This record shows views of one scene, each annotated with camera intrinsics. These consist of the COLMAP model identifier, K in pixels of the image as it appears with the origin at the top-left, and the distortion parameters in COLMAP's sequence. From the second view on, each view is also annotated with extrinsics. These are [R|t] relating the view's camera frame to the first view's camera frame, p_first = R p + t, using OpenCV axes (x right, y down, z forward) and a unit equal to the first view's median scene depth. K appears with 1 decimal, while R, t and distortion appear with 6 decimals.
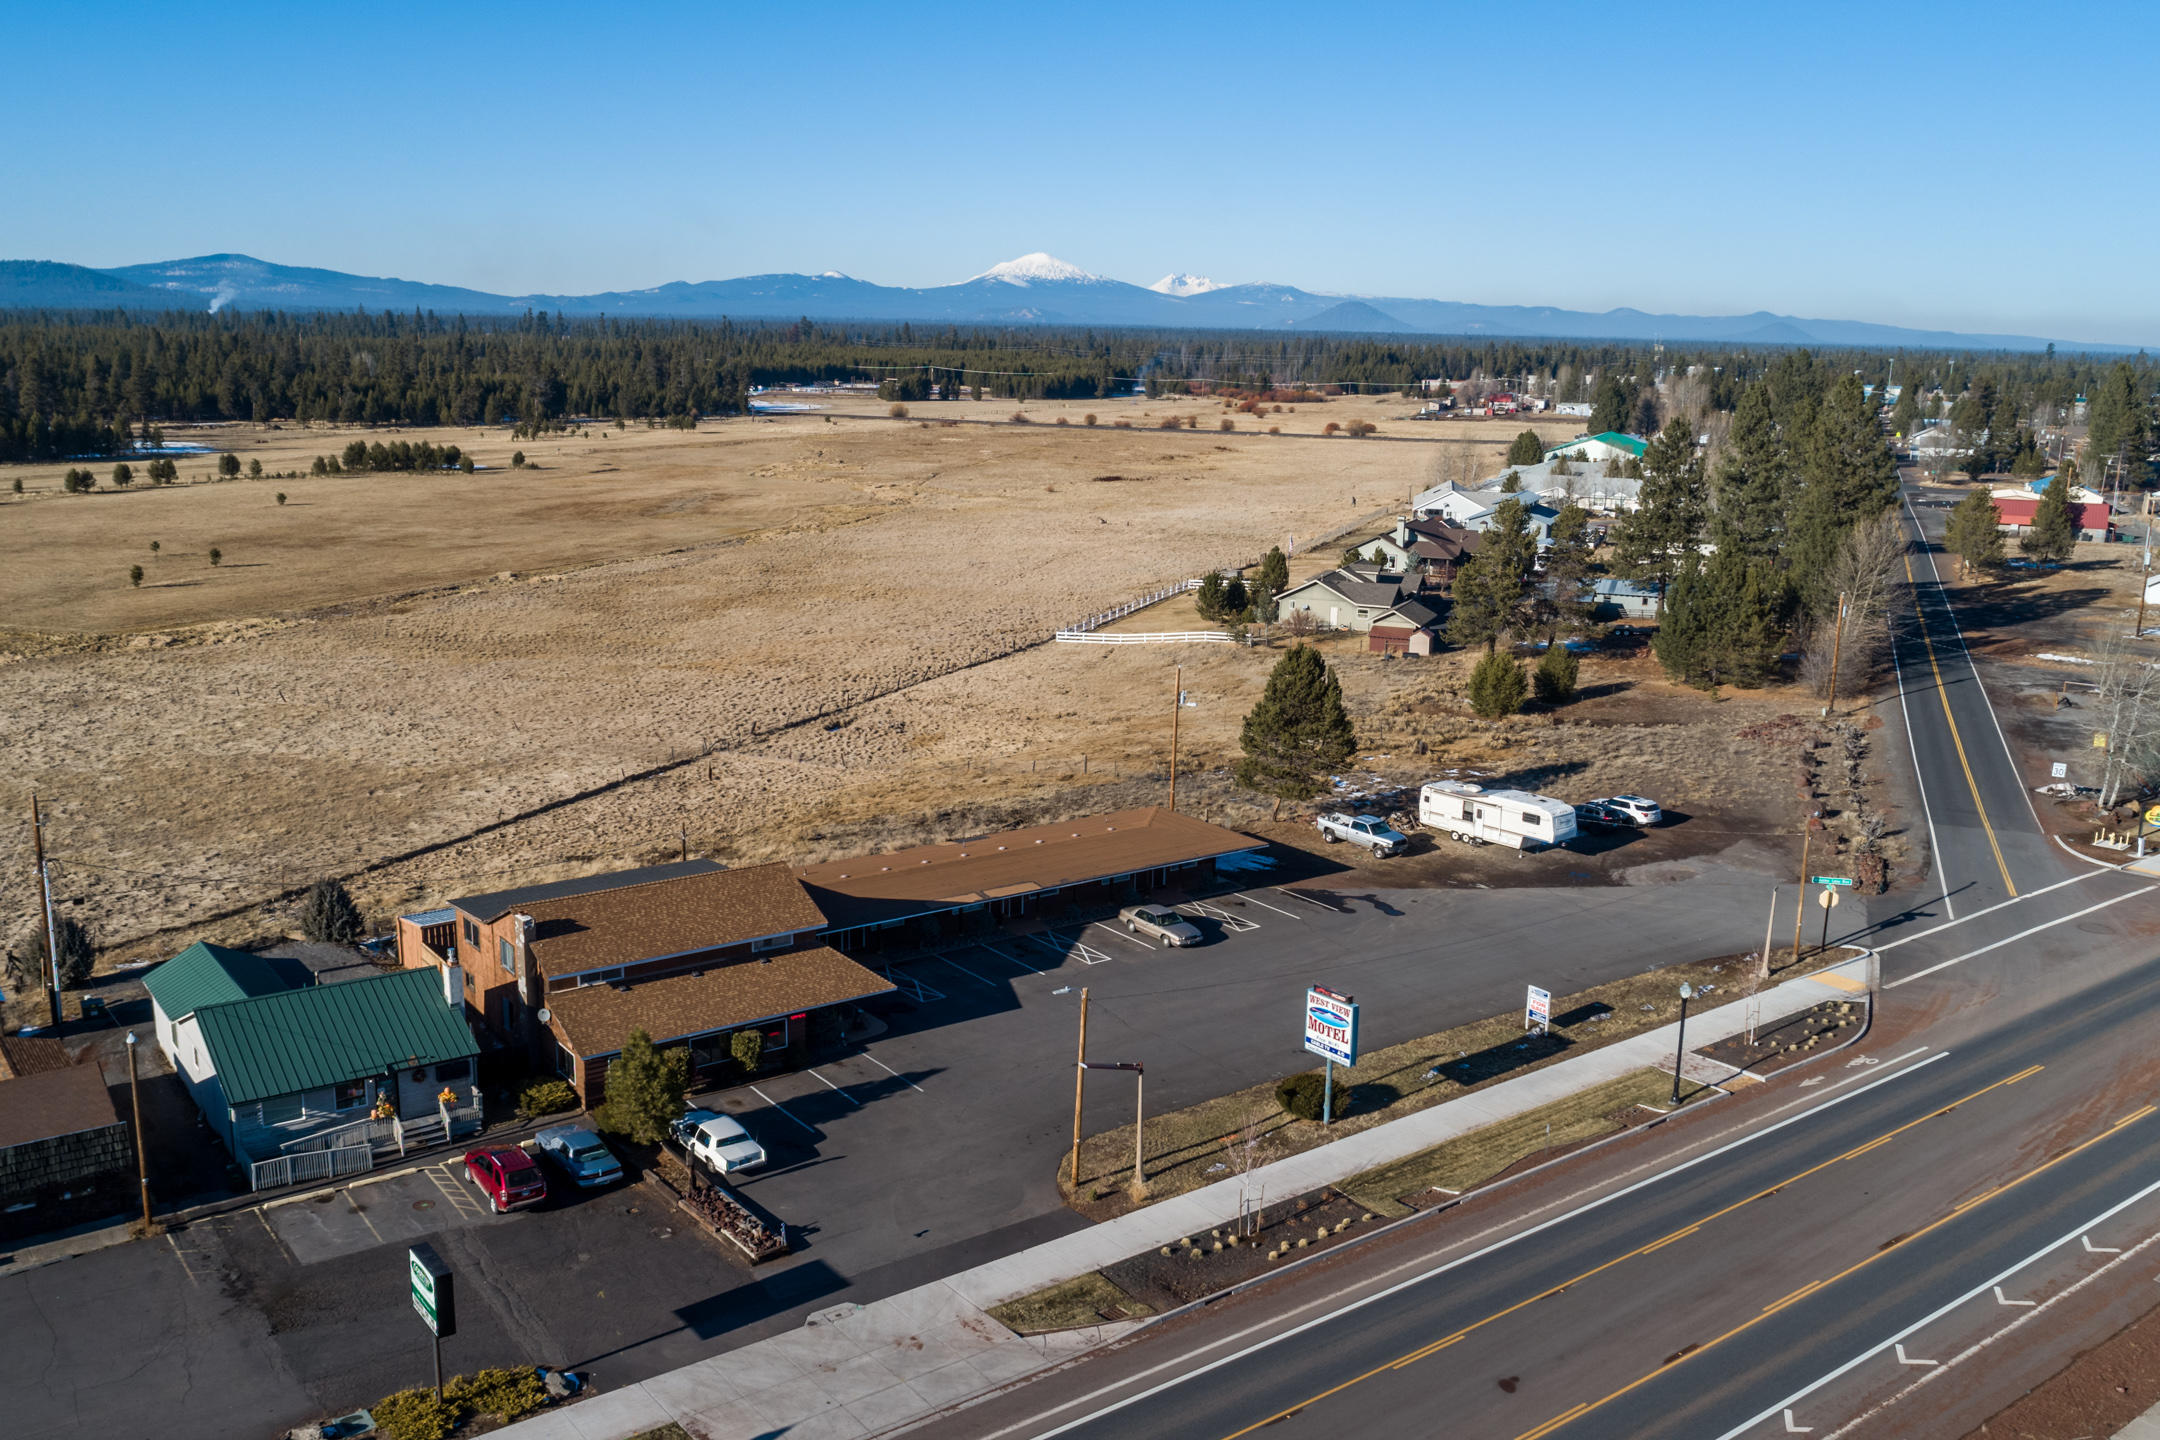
lens RADIAL K [[1879.2, 0, 1054.5], [0, 1879.2, 769.9], [0, 0, 1]] dist [-0.025463, 0.009519]
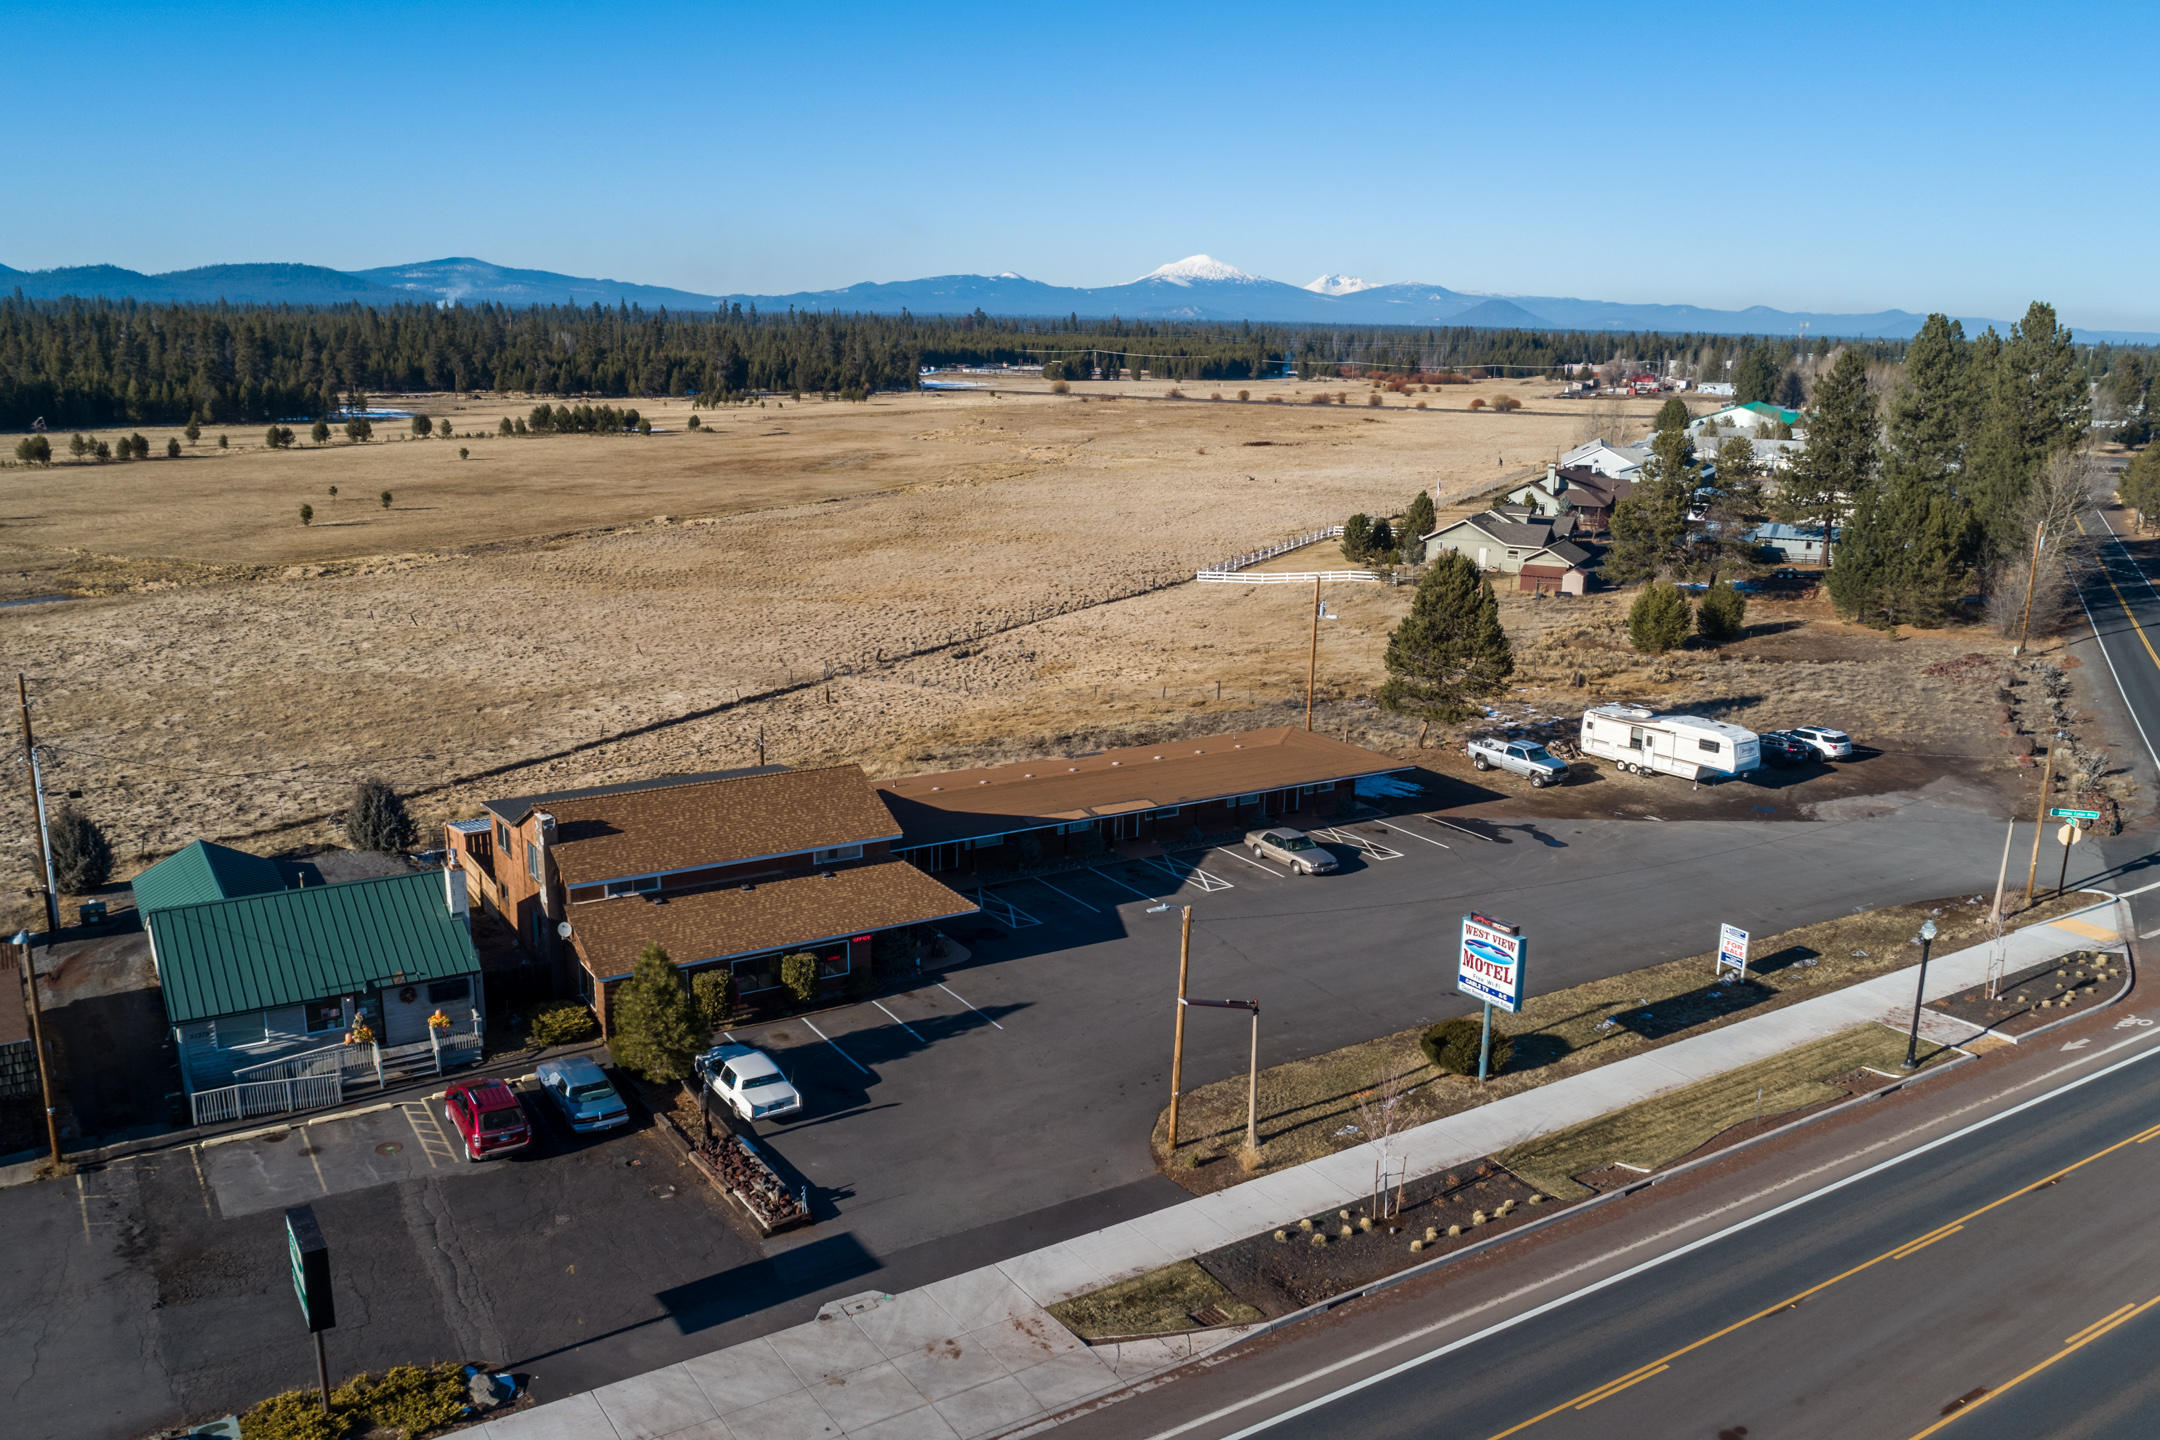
lens RADIAL K [[1741.6, 0, 1091.2], [0, 1741.6, 784.0], [0, 0, 1]] dist [-0.026631, 0.012306]
pose [[0.997656, 0.016665, -0.066374, 0.013681], [-0.014905, 0.999526, 0.026927, 0.025349], [0.066792, -0.025875, 0.997431, 0.144358]]
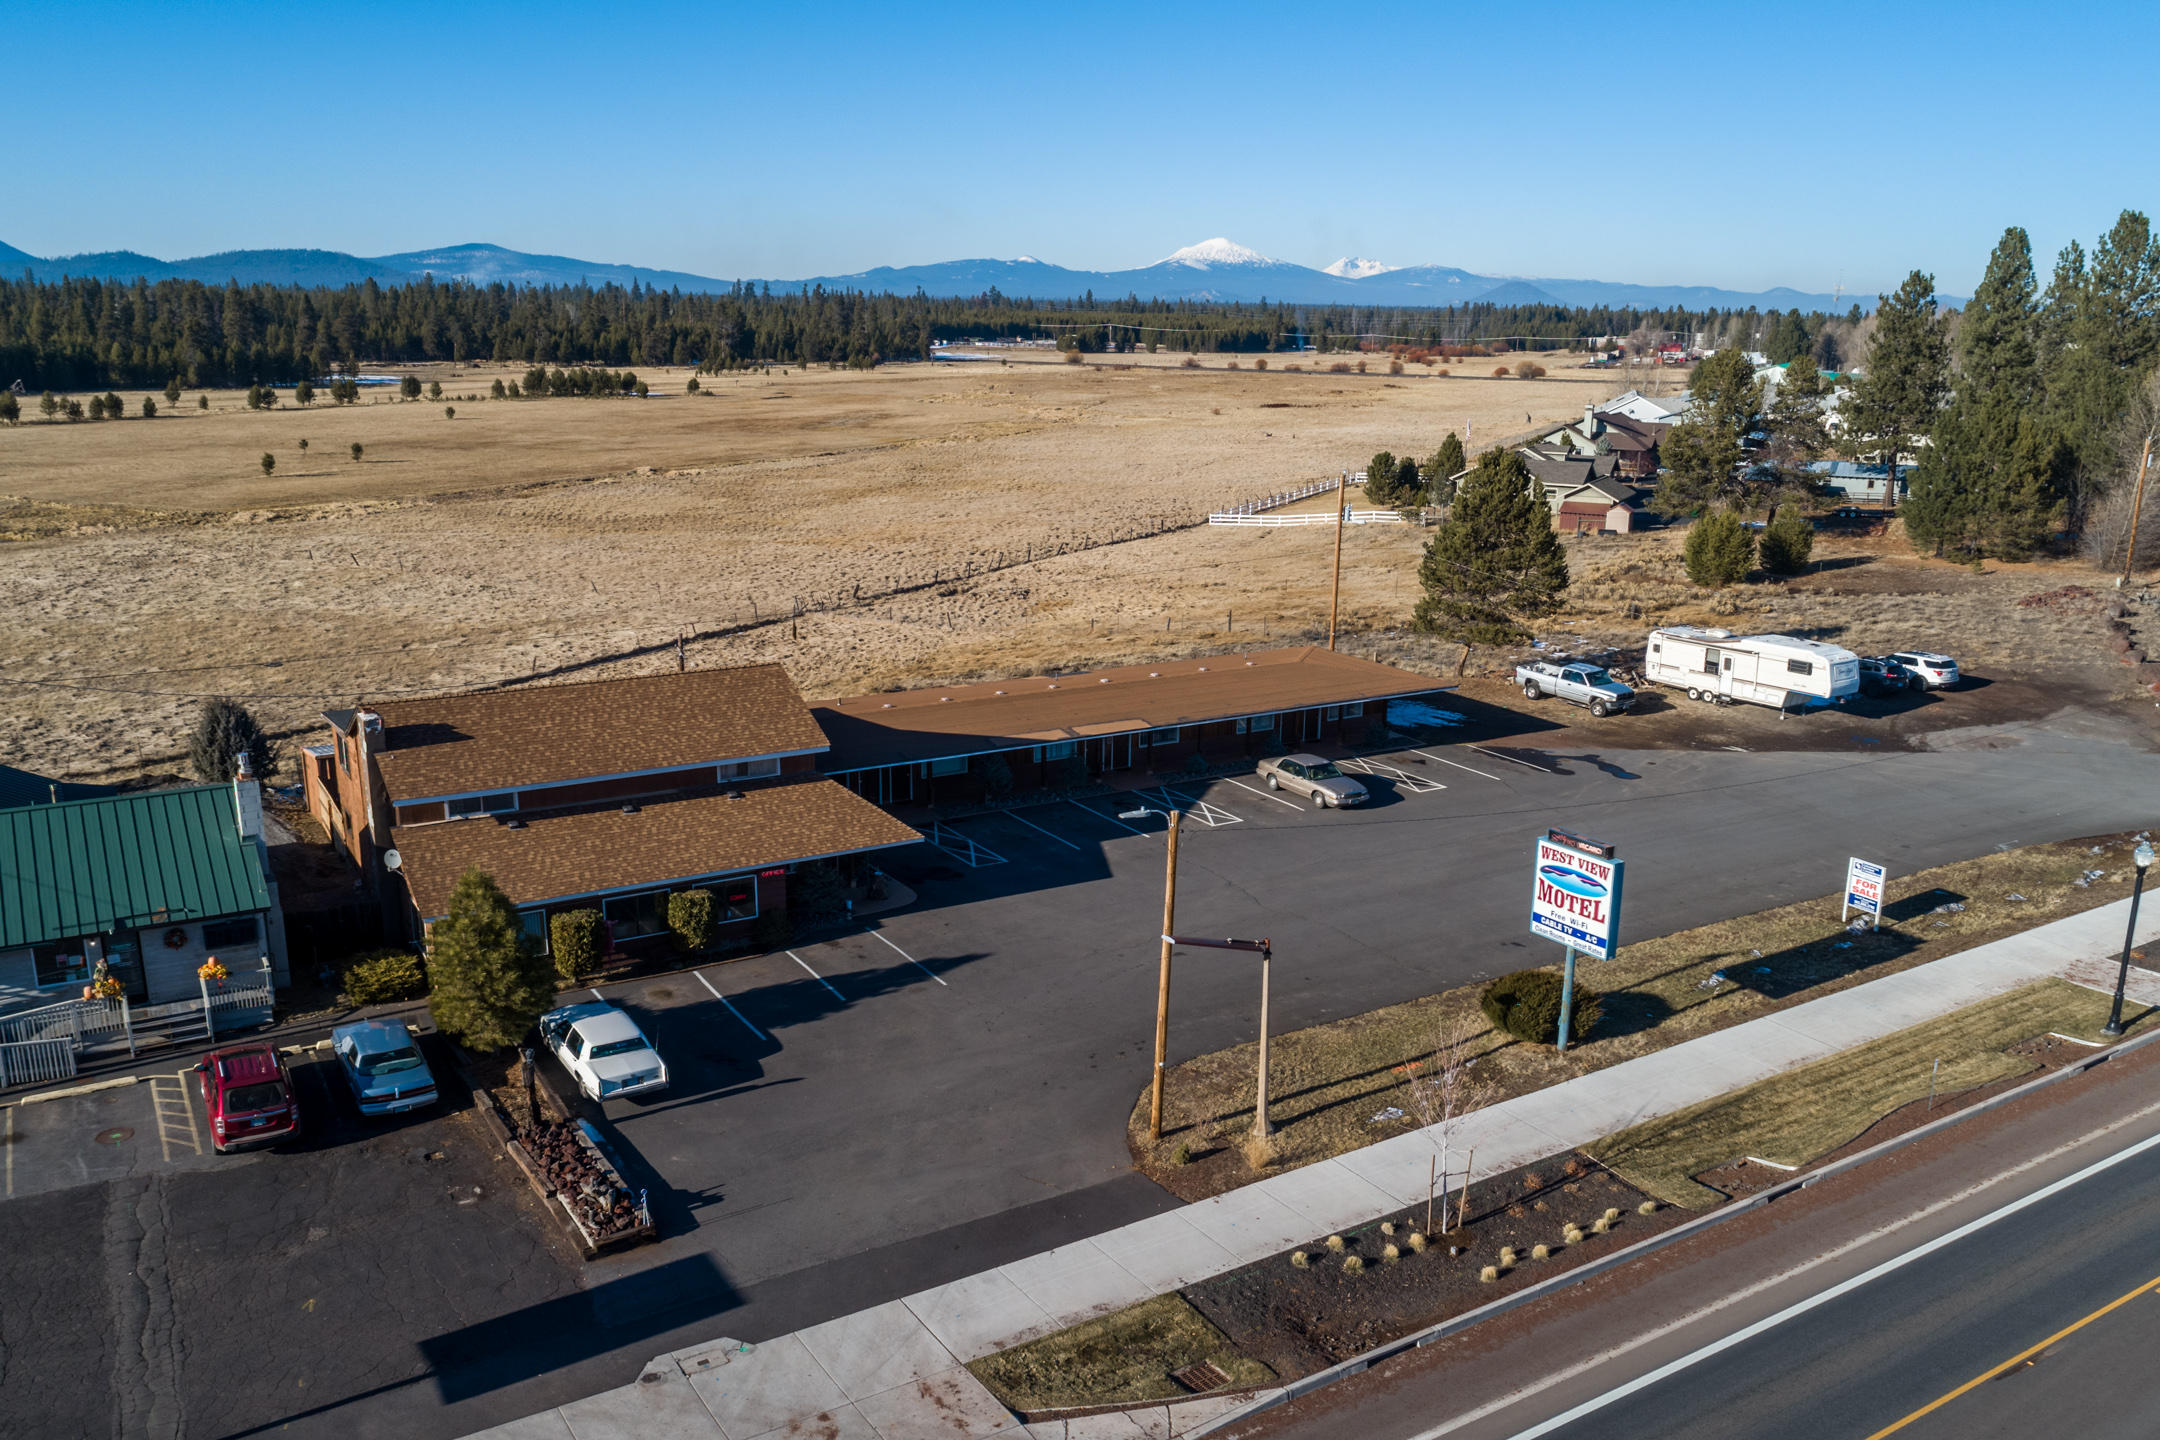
lens RADIAL K [[1741.6, 0, 1091.2], [0, 1741.6, 784.0], [0, 0, 1]] dist [-0.026631, 0.012306]
pose [[0.996926, 0.016360, -0.076622, 0.018537], [-0.013680, 0.999280, 0.035378, 0.050767], [0.077146, -0.034222, 0.996432, 0.256020]]
